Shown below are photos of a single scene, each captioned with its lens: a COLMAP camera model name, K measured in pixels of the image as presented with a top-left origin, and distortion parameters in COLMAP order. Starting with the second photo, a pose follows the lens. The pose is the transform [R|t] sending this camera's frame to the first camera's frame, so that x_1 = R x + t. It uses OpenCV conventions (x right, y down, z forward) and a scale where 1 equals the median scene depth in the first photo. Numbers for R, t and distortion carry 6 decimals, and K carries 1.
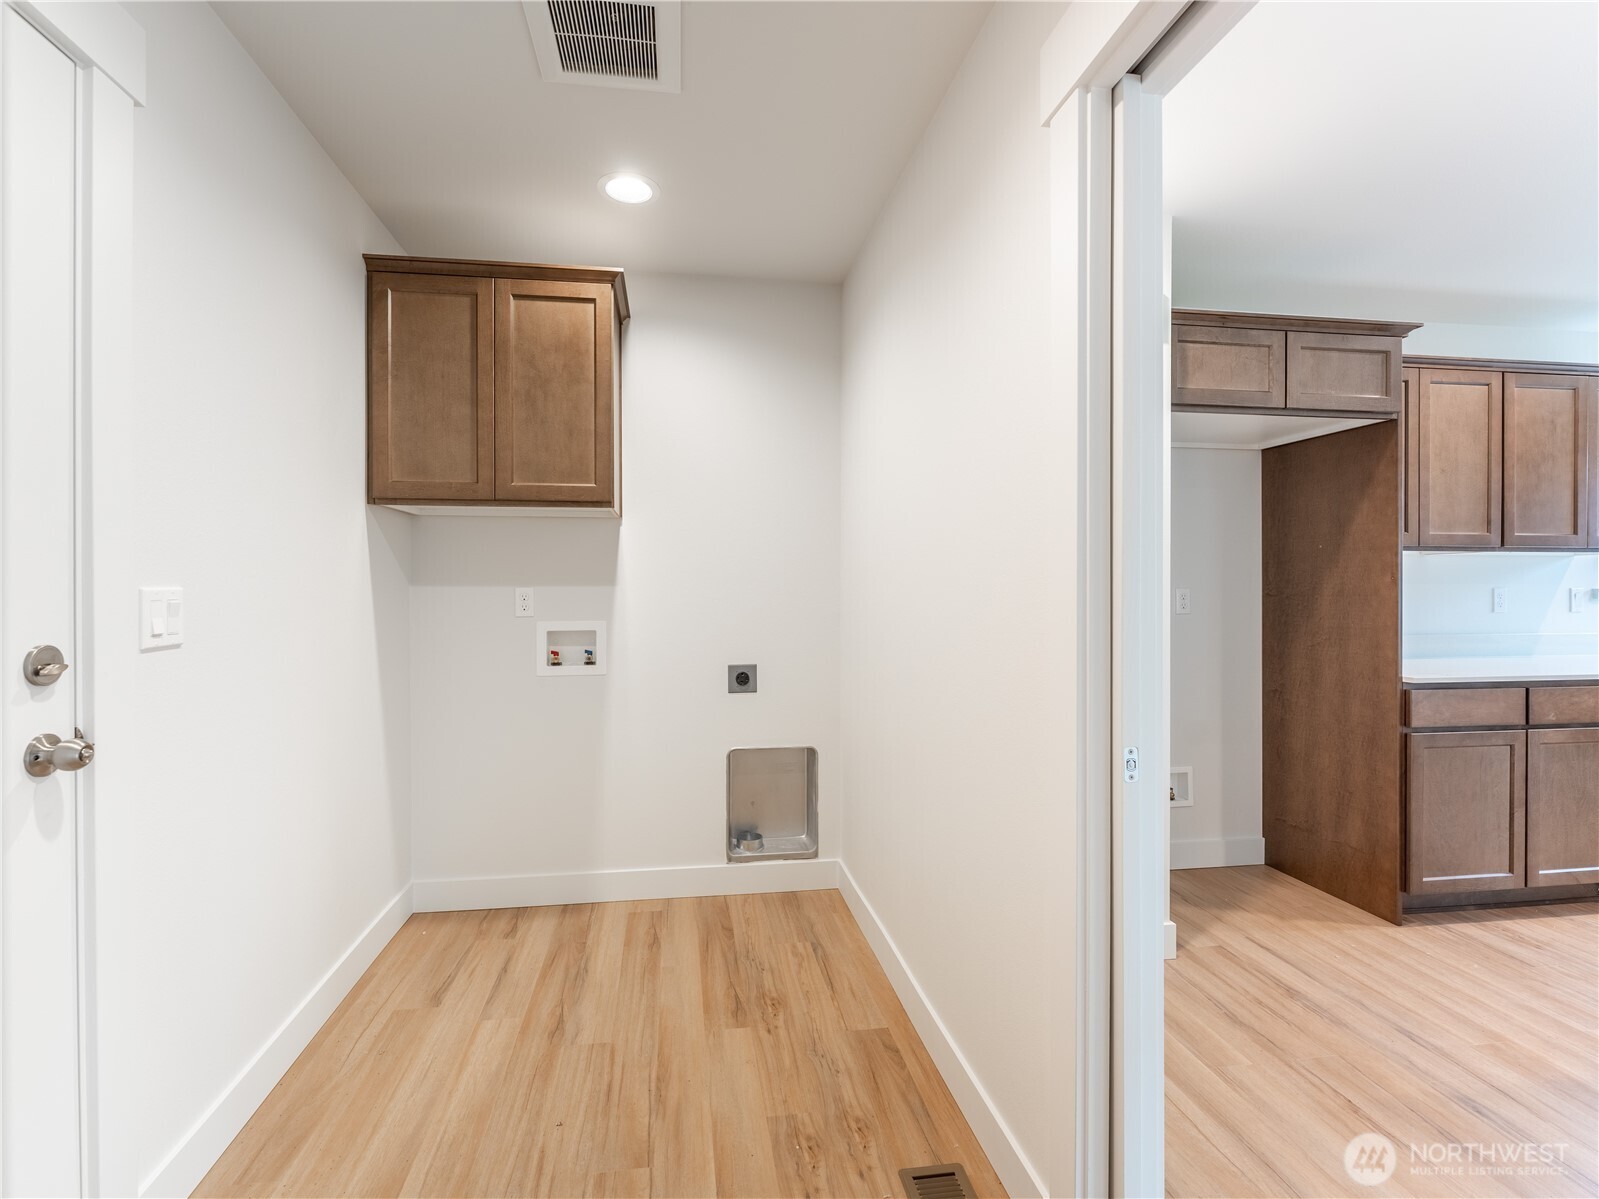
lens RADIAL K [[712.7, 0, 797.2], [0, 712.7, 591.8], [0, 0, 1]] dist [-0.001096, 0.000113]
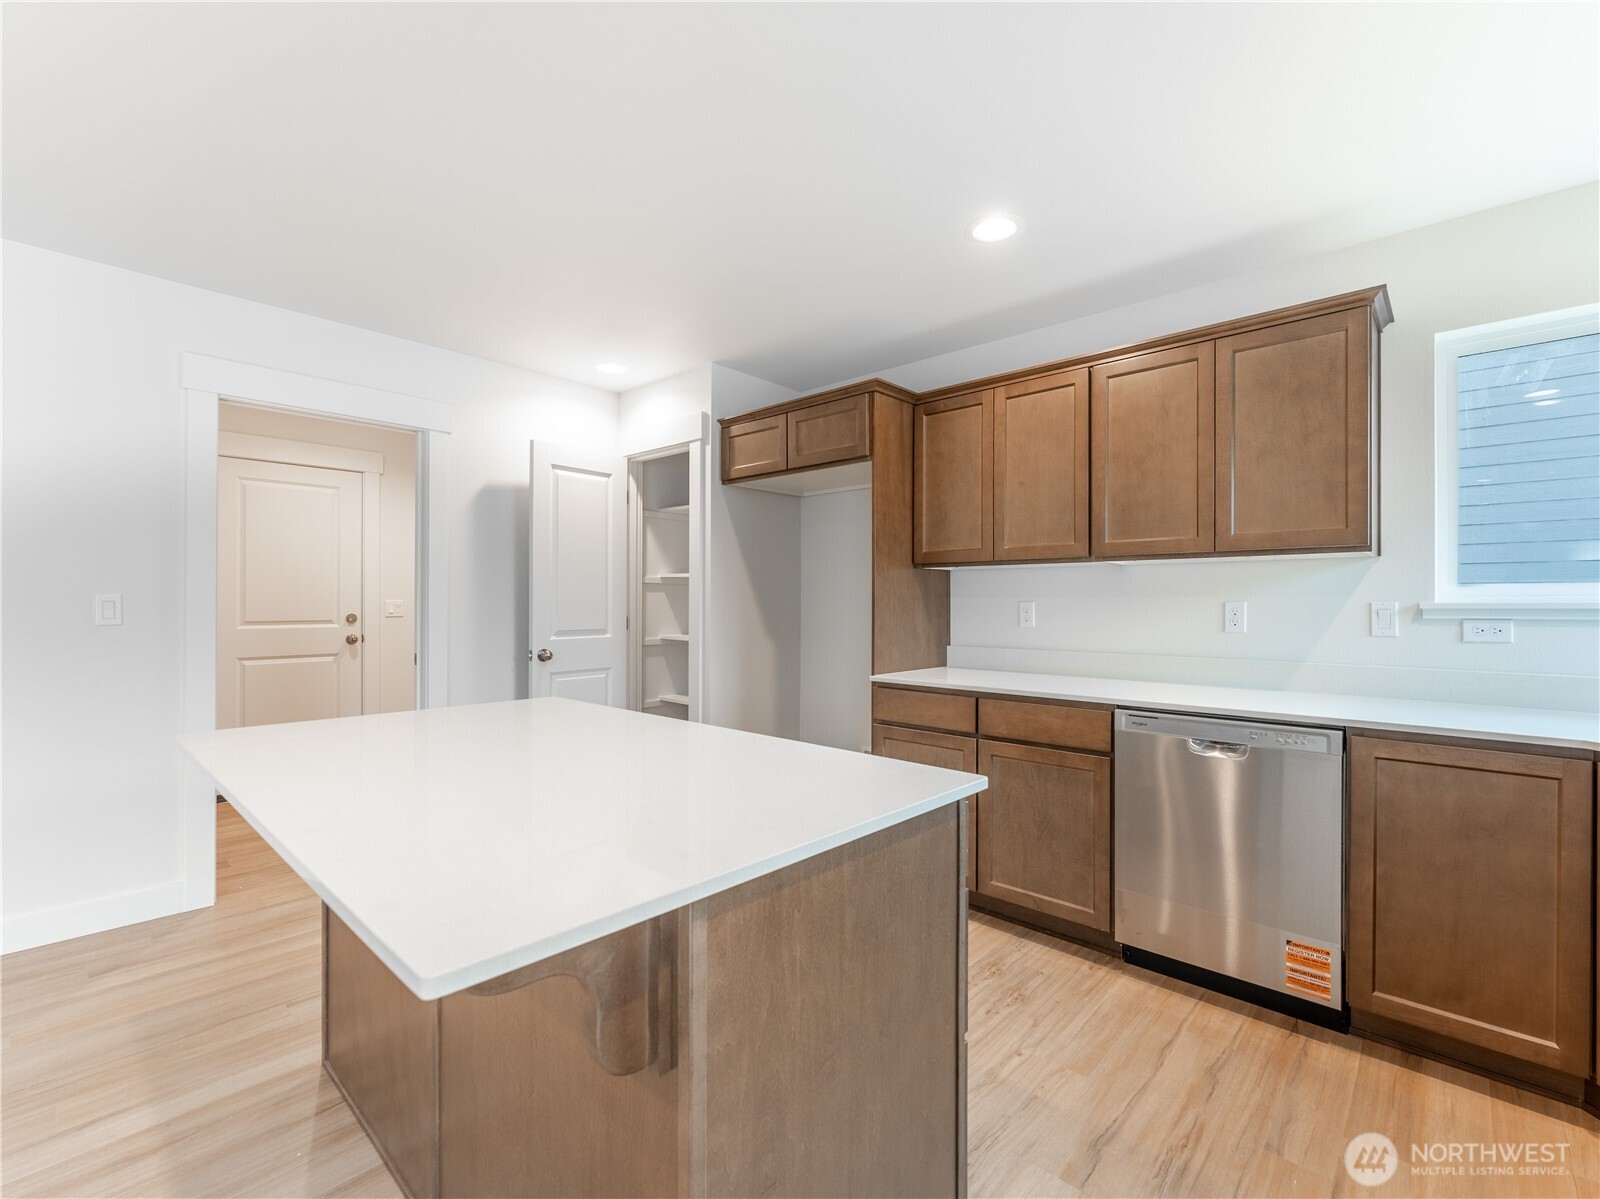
lens RADIAL K [[709.4, 0, 808.7], [0, 709.4, 606.5], [0, 0, 1]] dist [-0.001645, -0.000397]
pose [[0.639778, 0.005143, -0.768542, 1.687969], [-0.007171, 0.999974, 0.000723, 0.003645], [0.768526, 0.005049, 0.639798, 0.157095]]
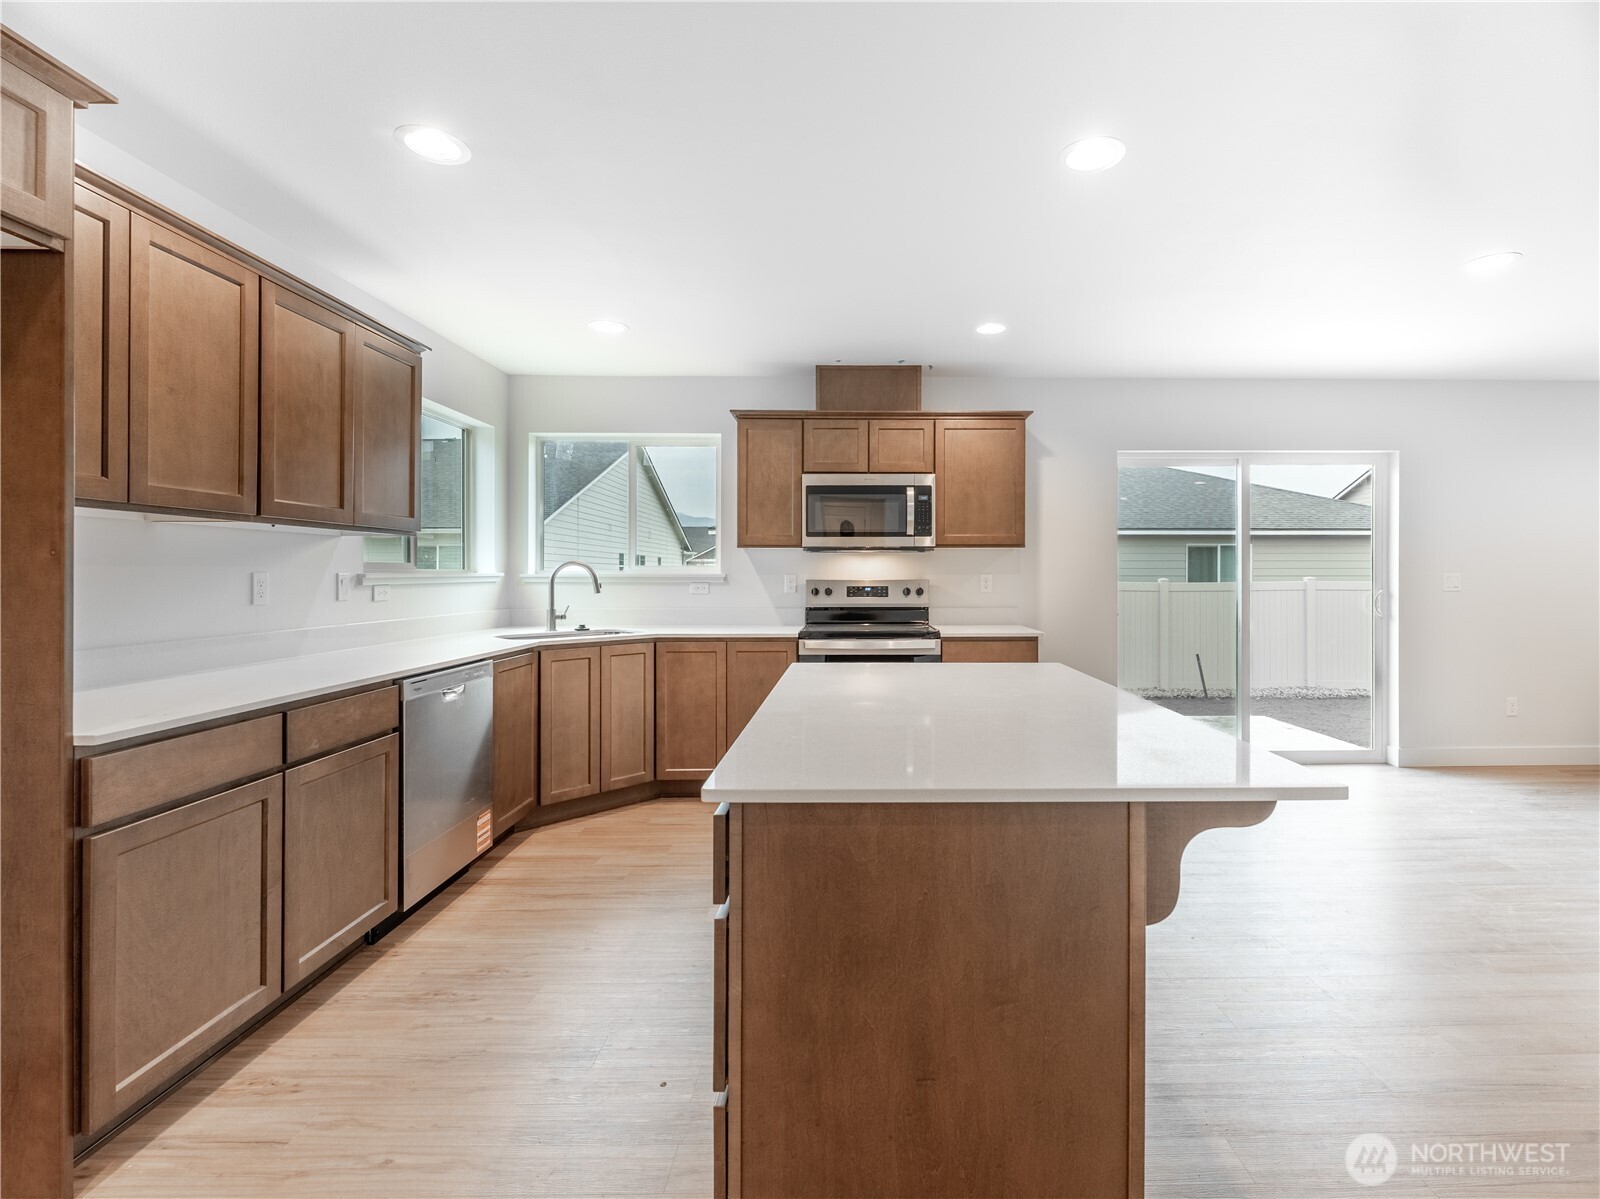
lens RADIAL K [[736.5, 0, 858.1], [0, 736.5, 571.1], [0, 0, 1]] dist [-0.001392, 0.000268]
pose [[0.131480, 0.005880, 0.991301, 0.376971], [0.002094, 0.999979, -0.006209, -0.000653], [-0.991317, 0.002892, 0.131465, 0.340065]]
